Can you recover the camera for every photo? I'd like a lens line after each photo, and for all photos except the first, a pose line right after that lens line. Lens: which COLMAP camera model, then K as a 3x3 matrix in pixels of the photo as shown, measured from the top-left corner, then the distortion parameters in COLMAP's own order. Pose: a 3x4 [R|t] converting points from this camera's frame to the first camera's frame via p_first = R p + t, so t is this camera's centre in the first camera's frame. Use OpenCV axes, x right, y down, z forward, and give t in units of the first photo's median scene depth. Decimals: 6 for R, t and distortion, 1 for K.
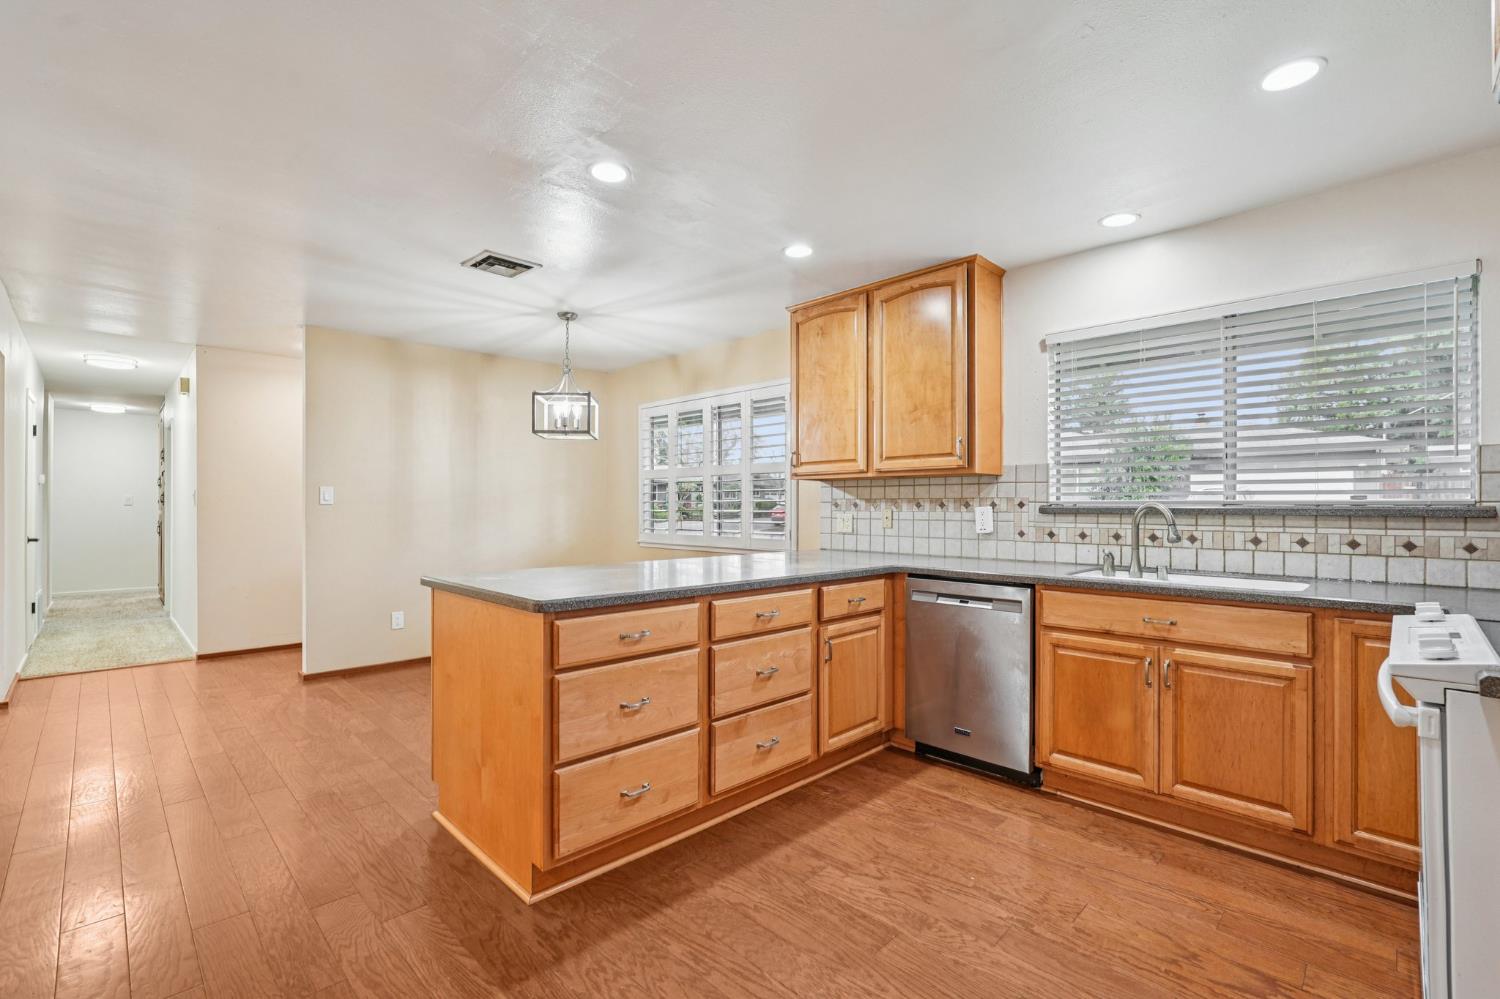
lens RADIAL K [[669.6, 0, 760.5], [0, 669.6, 503.9], [0, 0, 1]] dist [-0.011485, 0.000606]
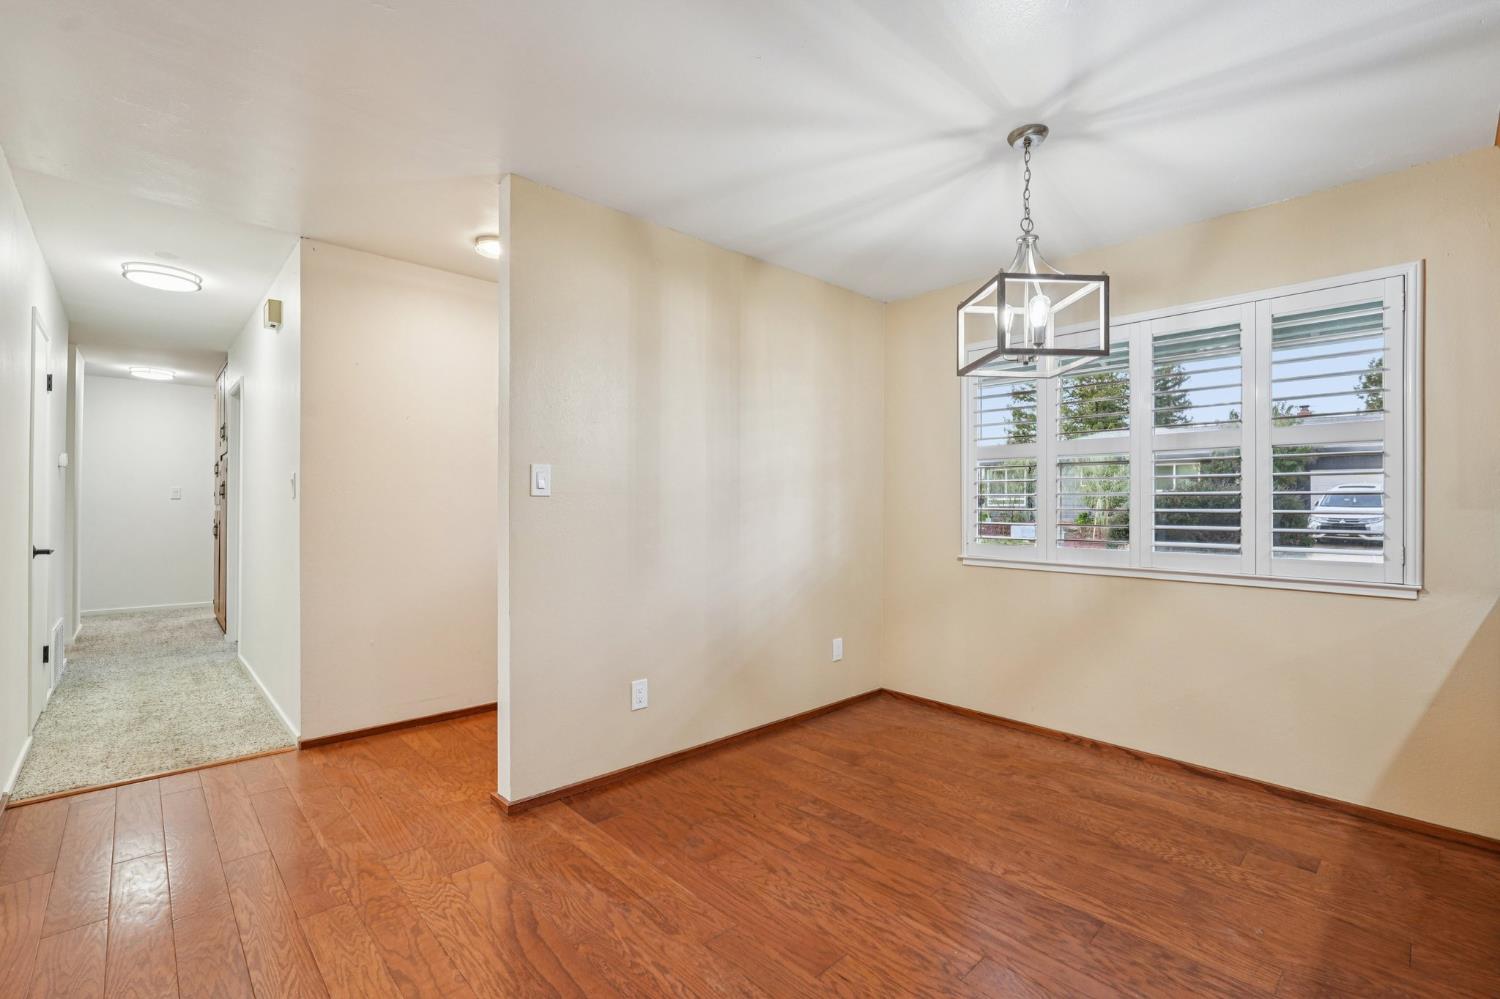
lens RADIAL K [[669.6, 0, 757.1], [0, 669.6, 502.7], [0, 0, 1]] dist [-0.011485, 0.000606]
pose [[0.999486, 0.004600, -0.031736, -0.408272], [-0.004620, 0.999989, -0.000551, 0.005136], [0.031733, 0.000697, 0.999496, 0.399522]]
